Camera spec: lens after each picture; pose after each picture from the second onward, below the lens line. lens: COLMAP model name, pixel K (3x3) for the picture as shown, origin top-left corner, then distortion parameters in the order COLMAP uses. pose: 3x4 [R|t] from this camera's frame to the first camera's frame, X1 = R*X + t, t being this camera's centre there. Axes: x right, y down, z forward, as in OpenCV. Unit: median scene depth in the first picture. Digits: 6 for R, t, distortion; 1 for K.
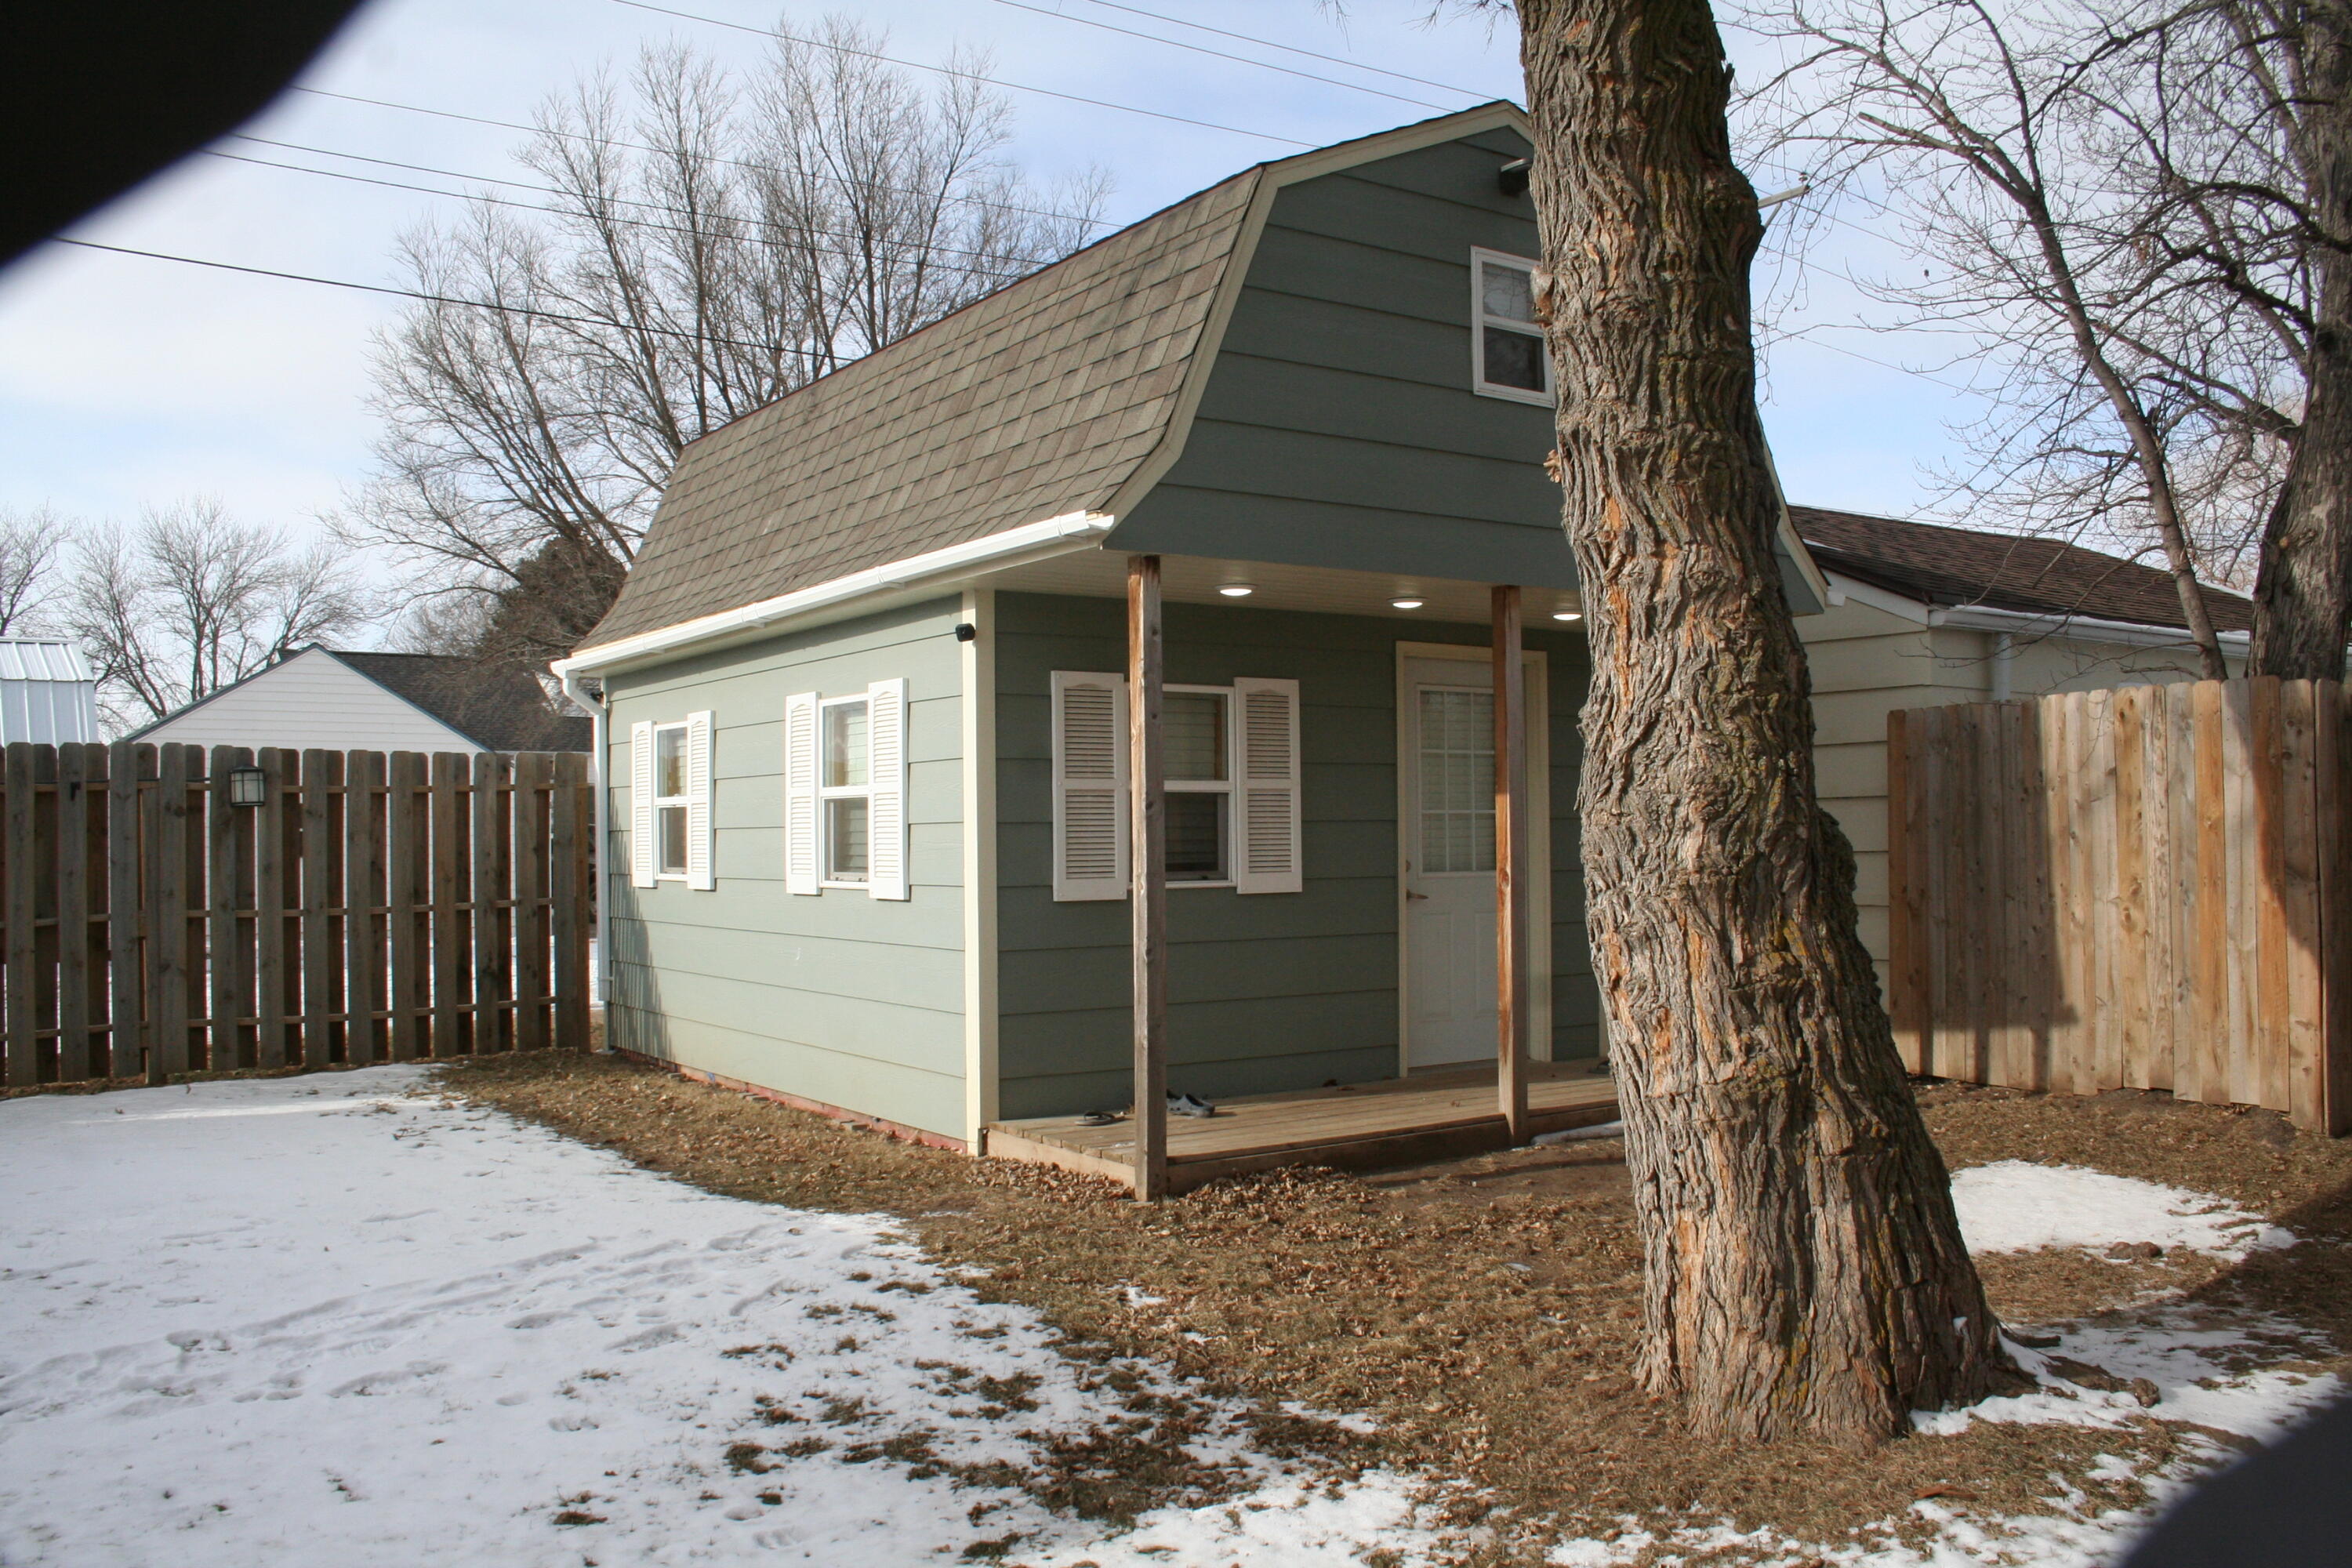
lens RADIAL K [[1960.3, 0, 1172.2], [0, 1960.3, 820.2], [0, 0, 1]] dist [-0.105590, 0.001936]
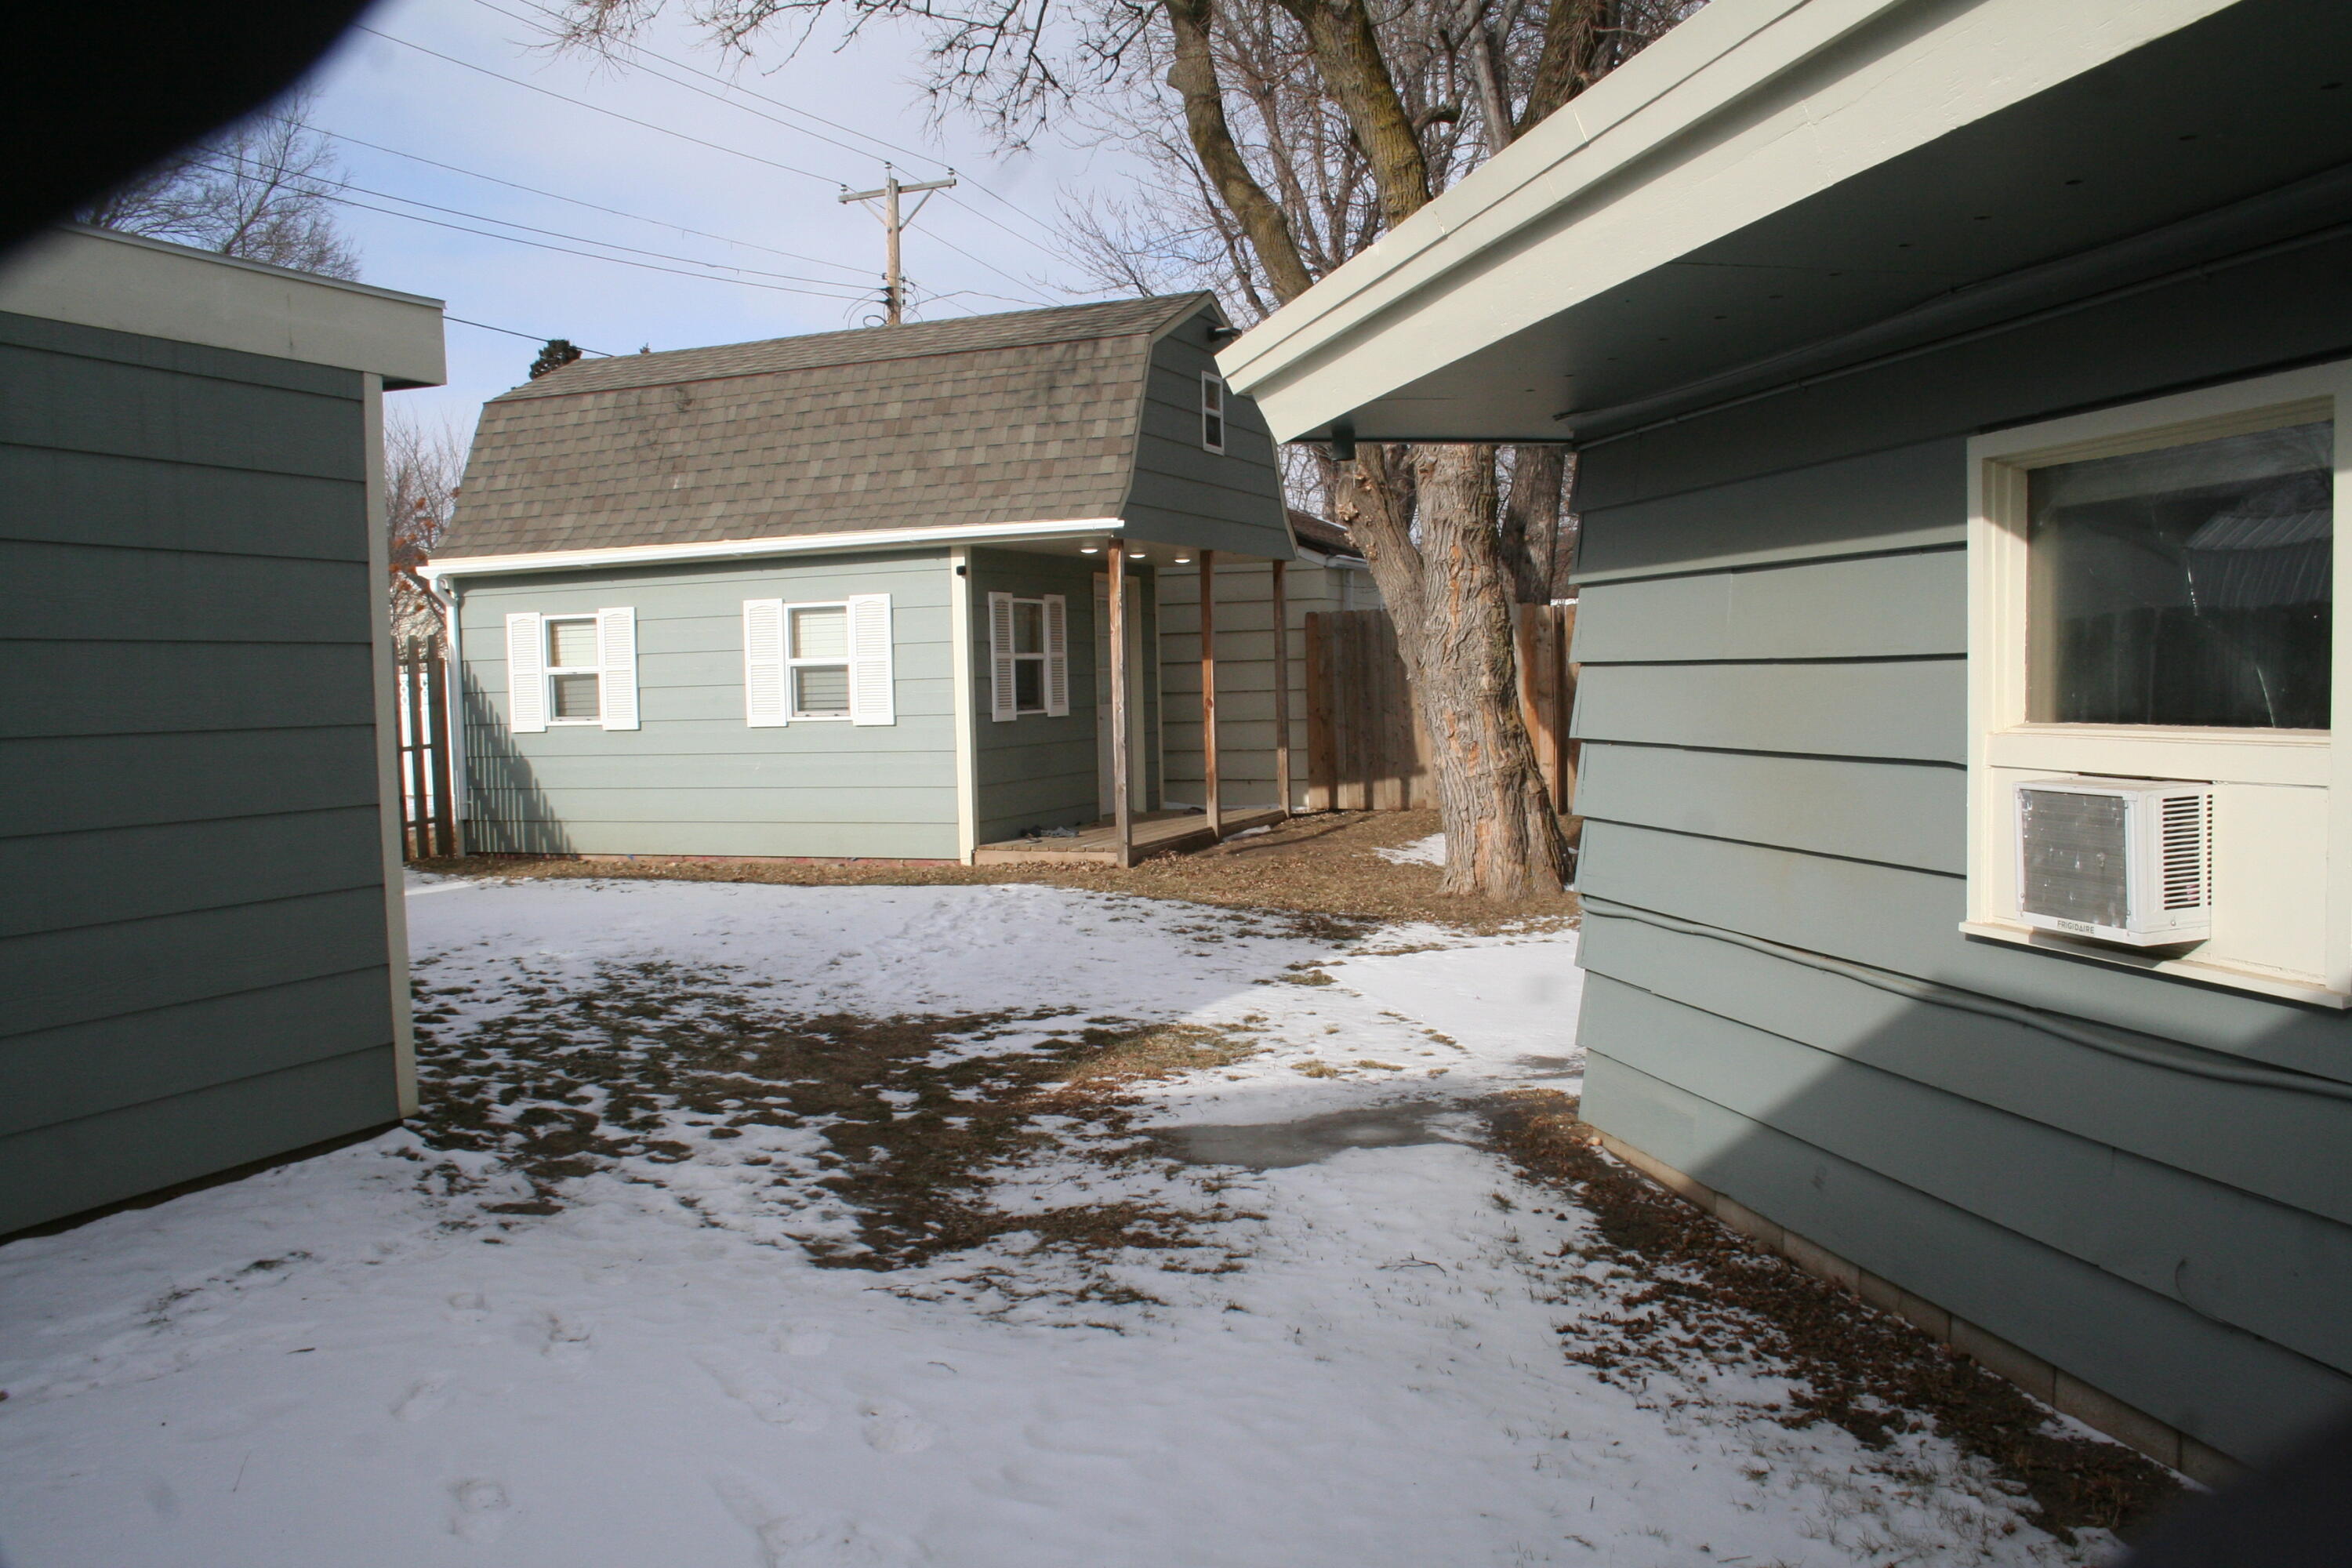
lens RADIAL K [[1987.4, 0, 1176.0], [0, 1987.4, 784.0], [0, 0, 1]] dist [-0.242151, 0.000629]
pose [[0.828689, -0.040354, 0.558253, -0.945269], [0.011406, 0.998408, 0.055241, 0.000455], [-0.559593, -0.039410, 0.827830, -0.590511]]
